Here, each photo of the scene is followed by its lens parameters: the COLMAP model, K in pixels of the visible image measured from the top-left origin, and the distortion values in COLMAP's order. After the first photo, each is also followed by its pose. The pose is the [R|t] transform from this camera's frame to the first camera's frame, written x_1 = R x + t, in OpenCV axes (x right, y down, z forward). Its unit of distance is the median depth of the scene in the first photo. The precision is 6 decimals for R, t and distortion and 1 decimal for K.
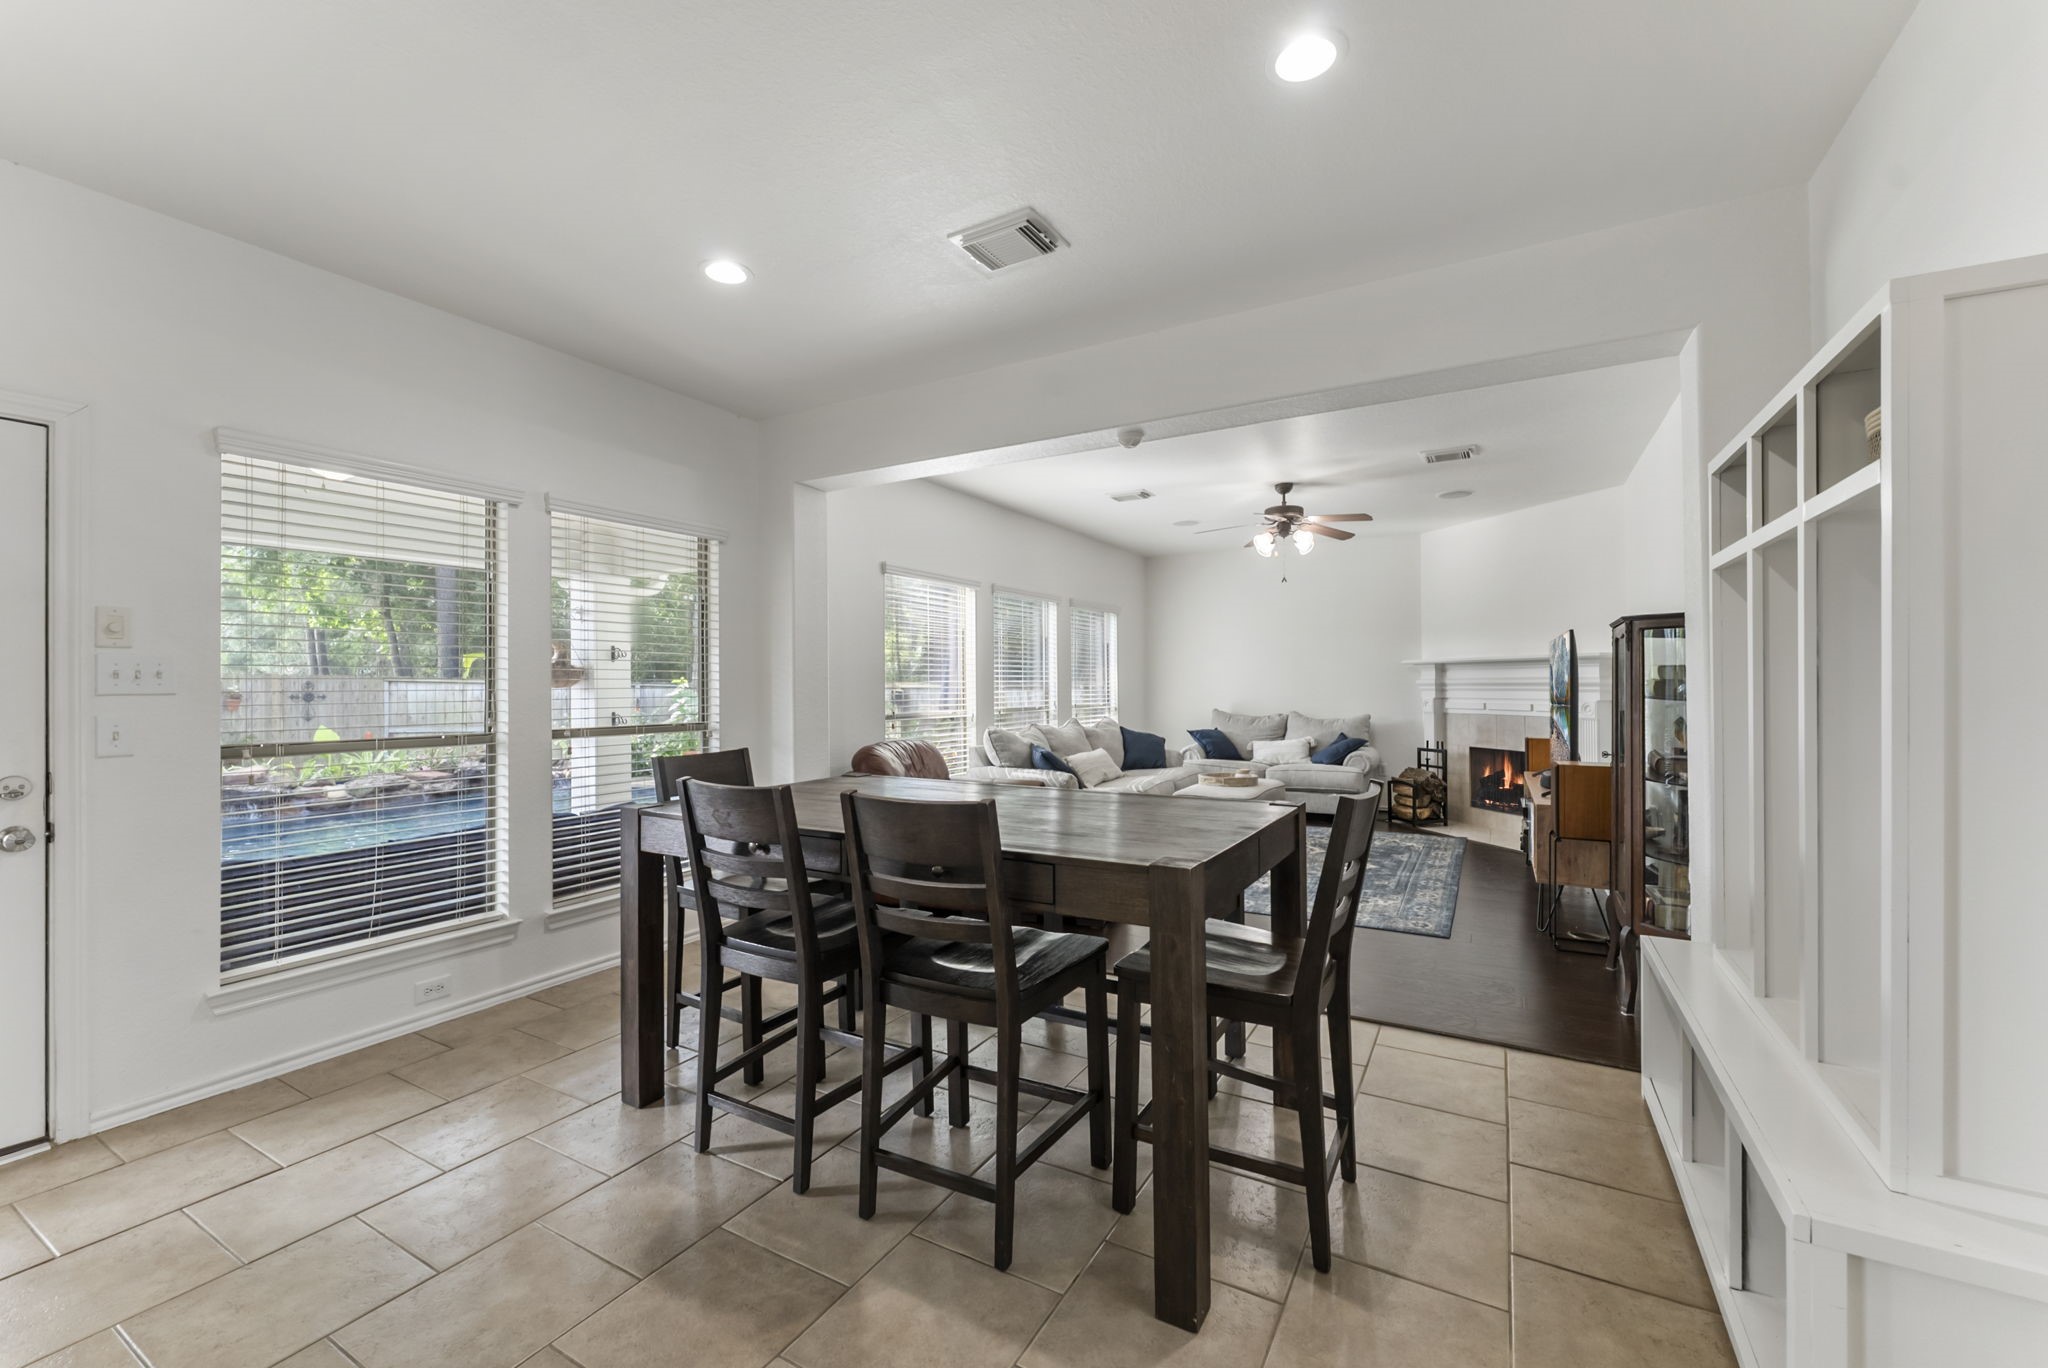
lens RADIAL K [[834.4, 0, 1022.1], [0, 834.4, 676.3], [0, 0, 1]] dist [-0.003406, 0.000352]
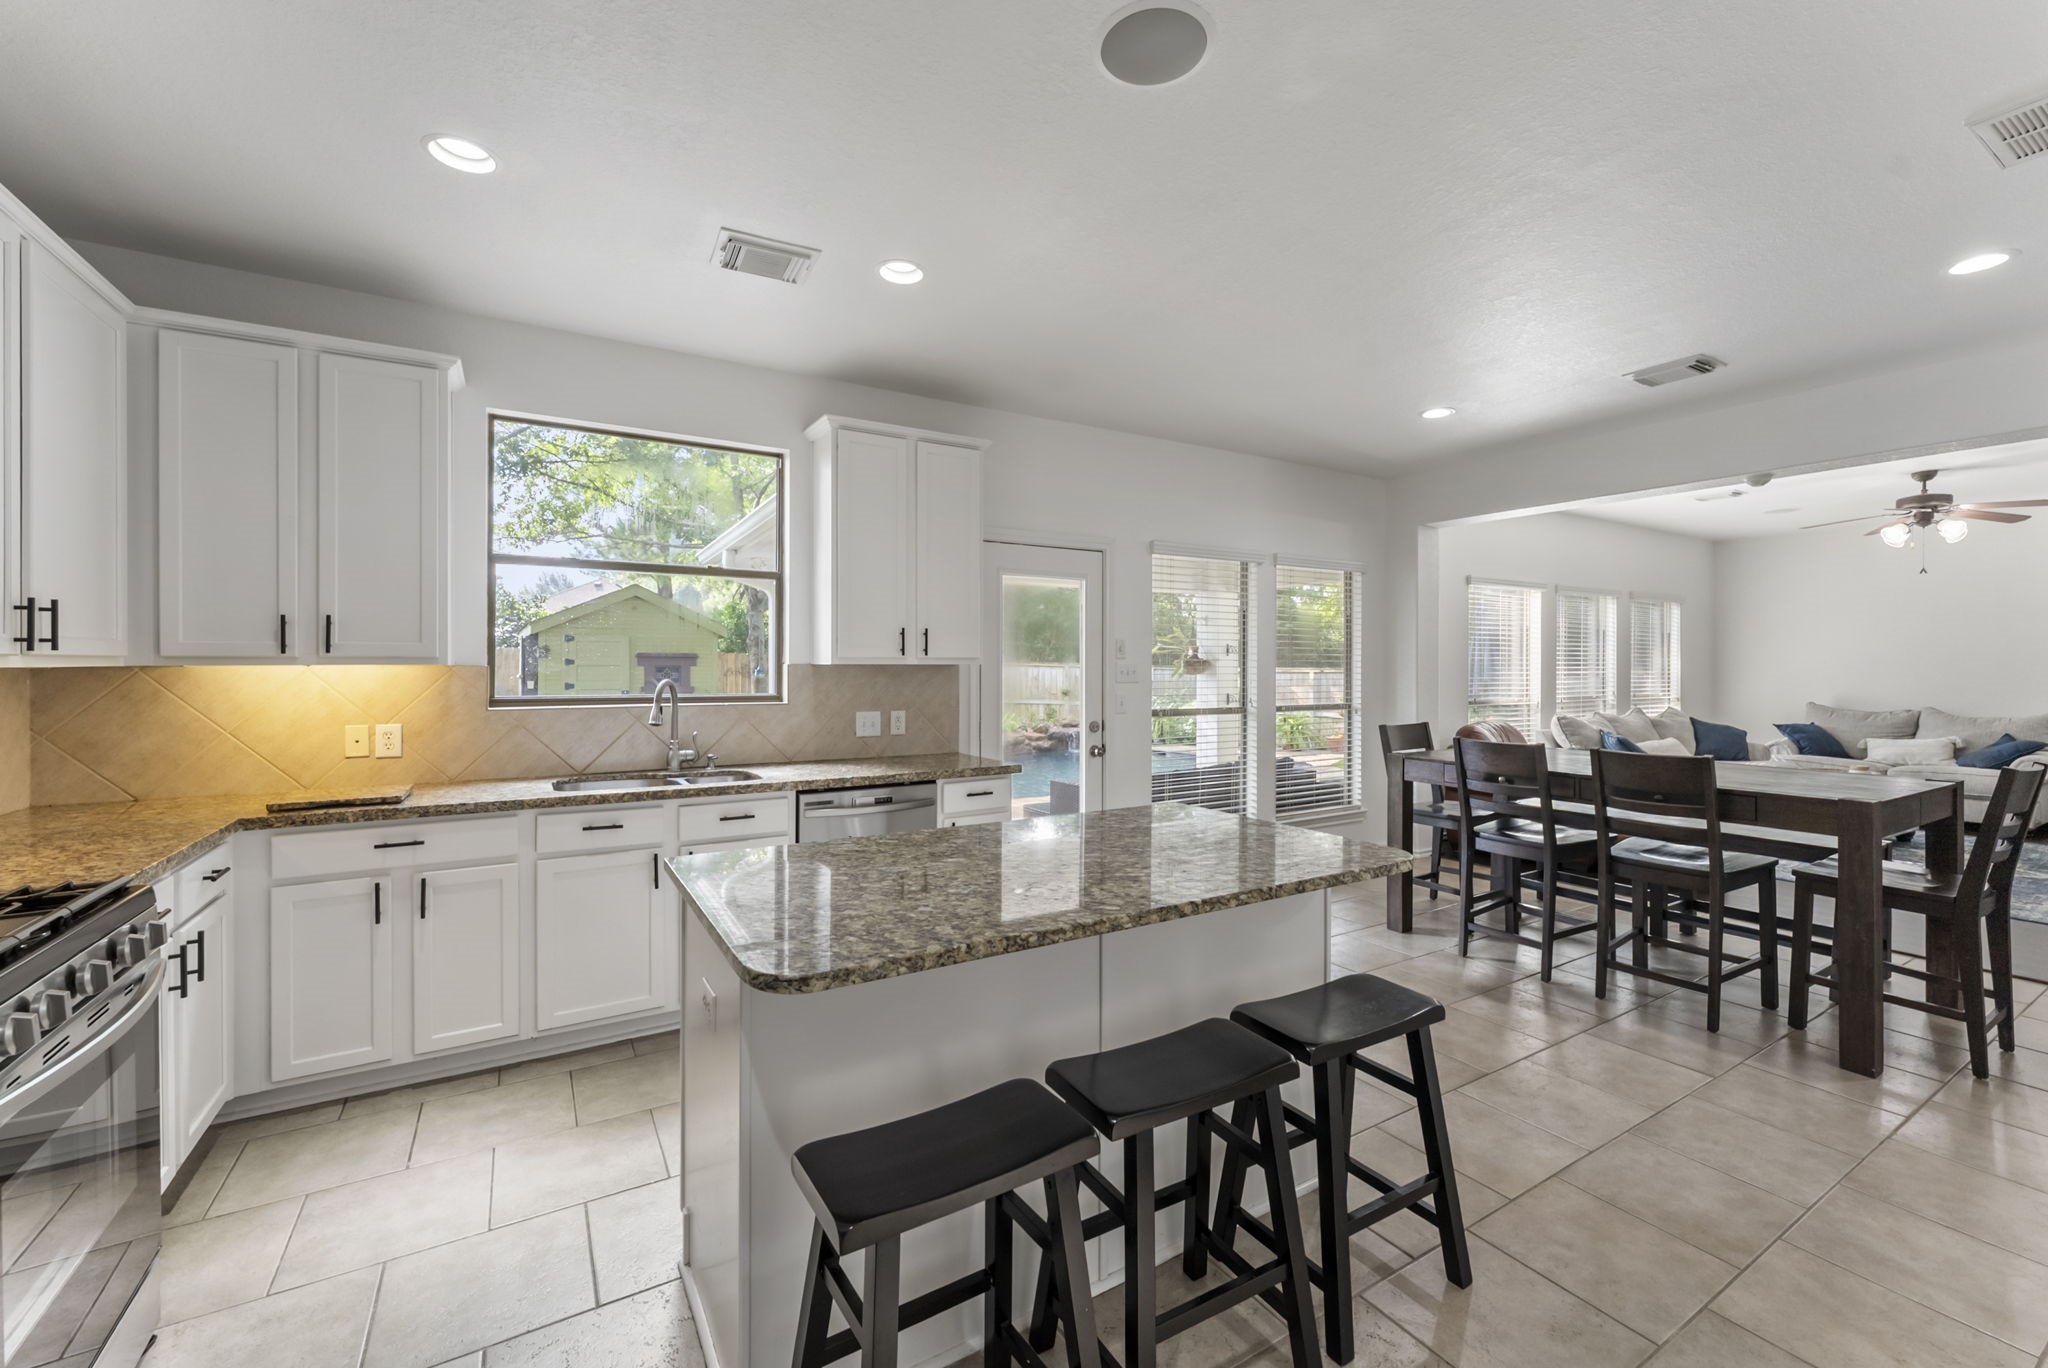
lens RADIAL K [[834.4, 0, 1028.0], [0, 834.4, 669.2], [0, 0, 1]] dist [-0.003406, 0.000352]
pose [[0.877015, 0.008299, -0.480392, -0.129396], [-0.001085, 0.999882, 0.015292, -0.015809], [0.480463, -0.012890, 0.876920, -0.338316]]
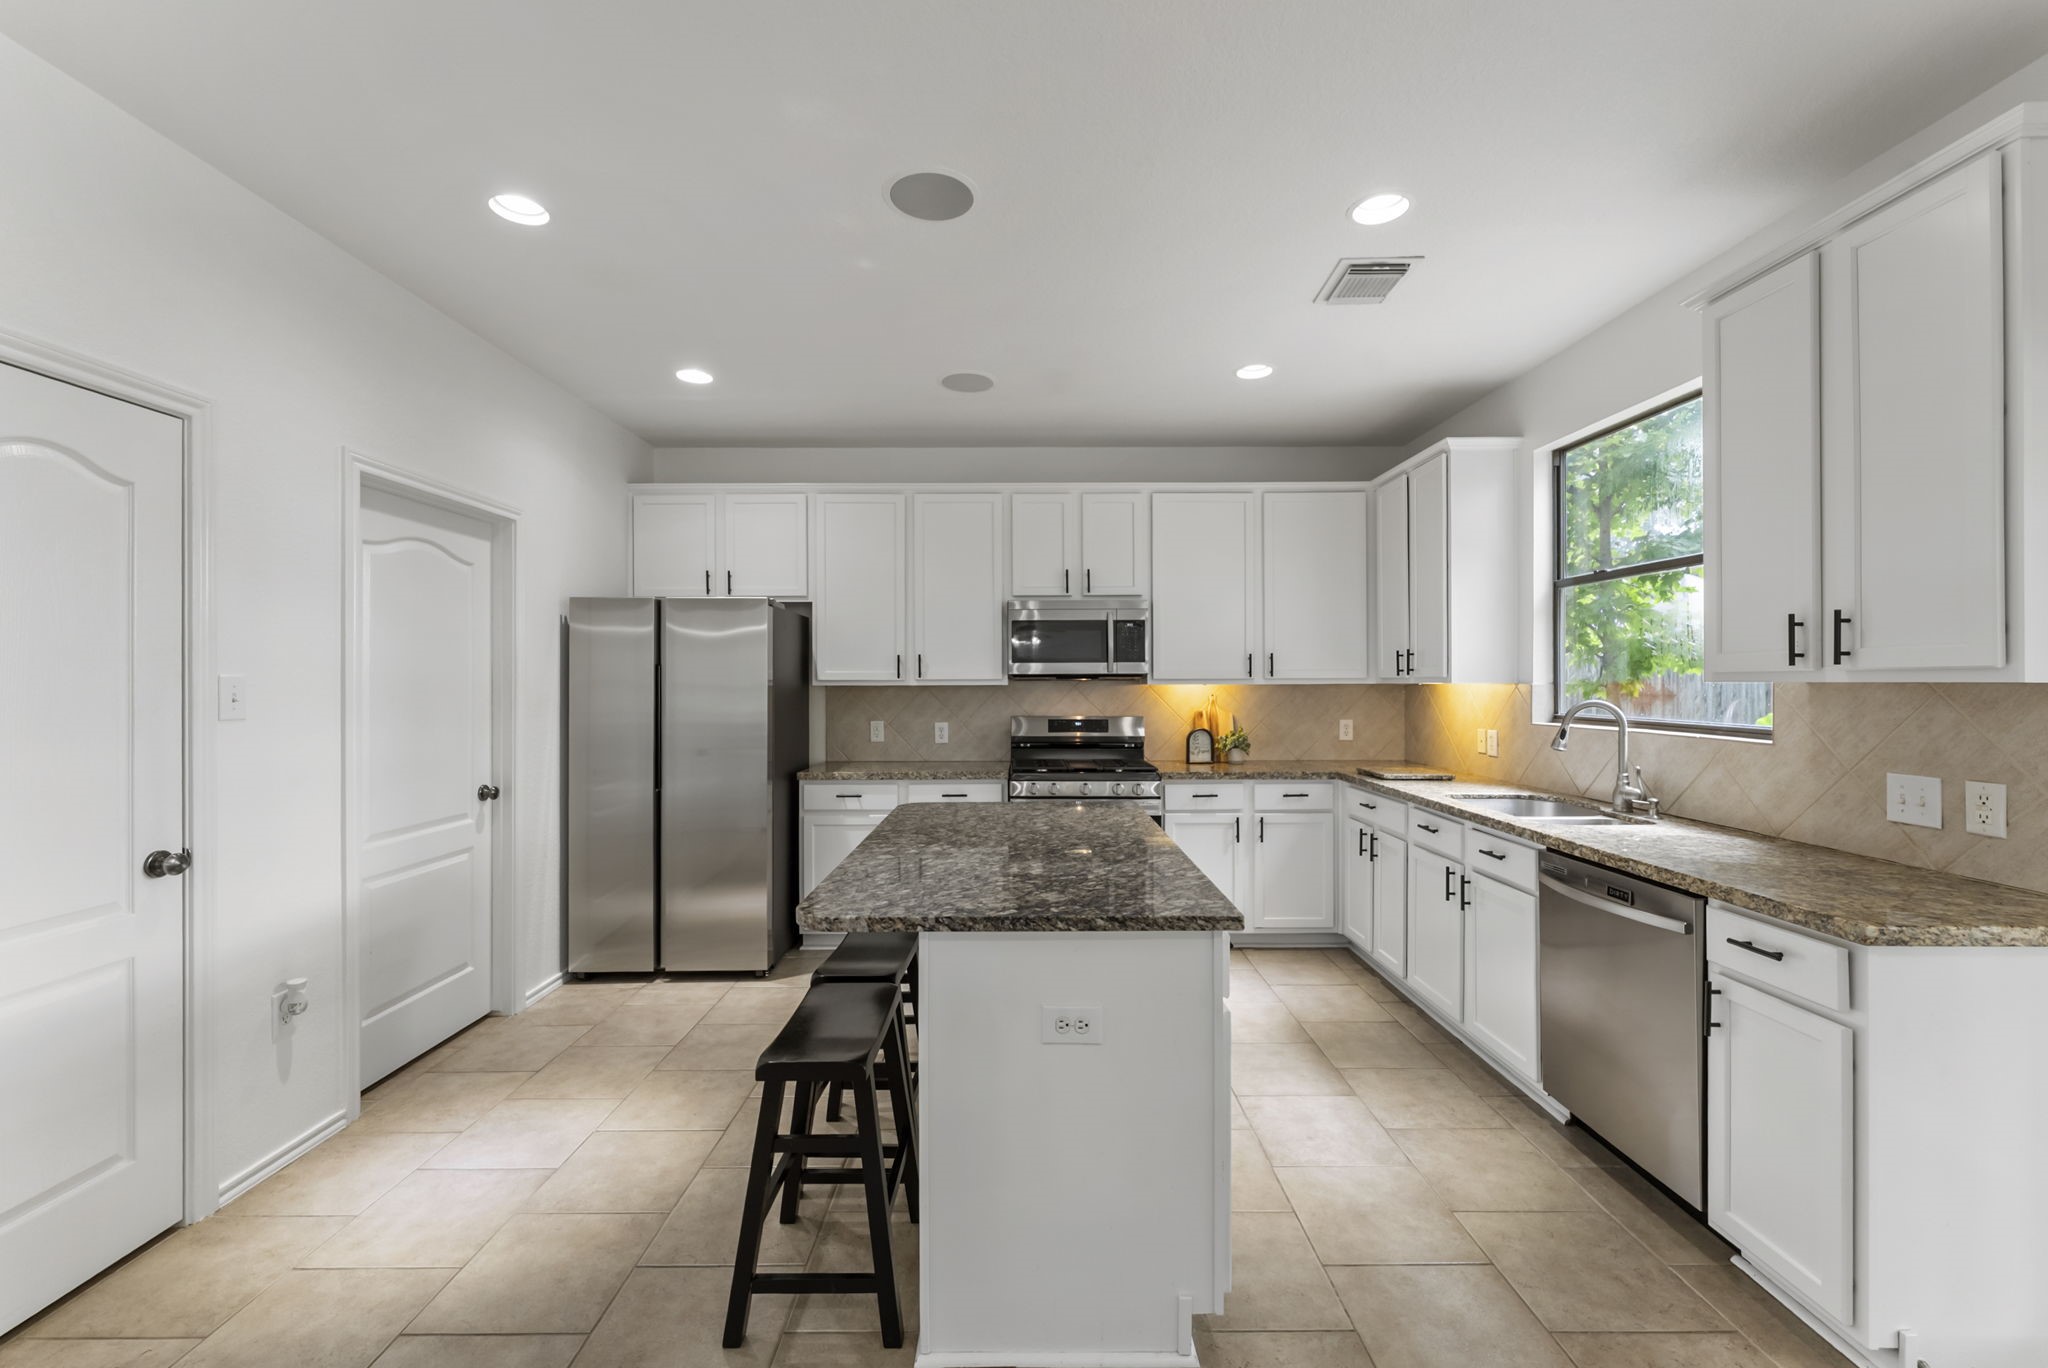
lens RADIAL K [[834.4, 0, 1025.3], [0, 834.4, 683.6], [0, 0, 1]] dist [-0.003406, 0.000352]
pose [[-0.864326, 0.008264, -0.502865, -0.080903], [0.011271, 0.999932, -0.002940, -0.012038], [0.502806, -0.008209, -0.864360, 0.286105]]
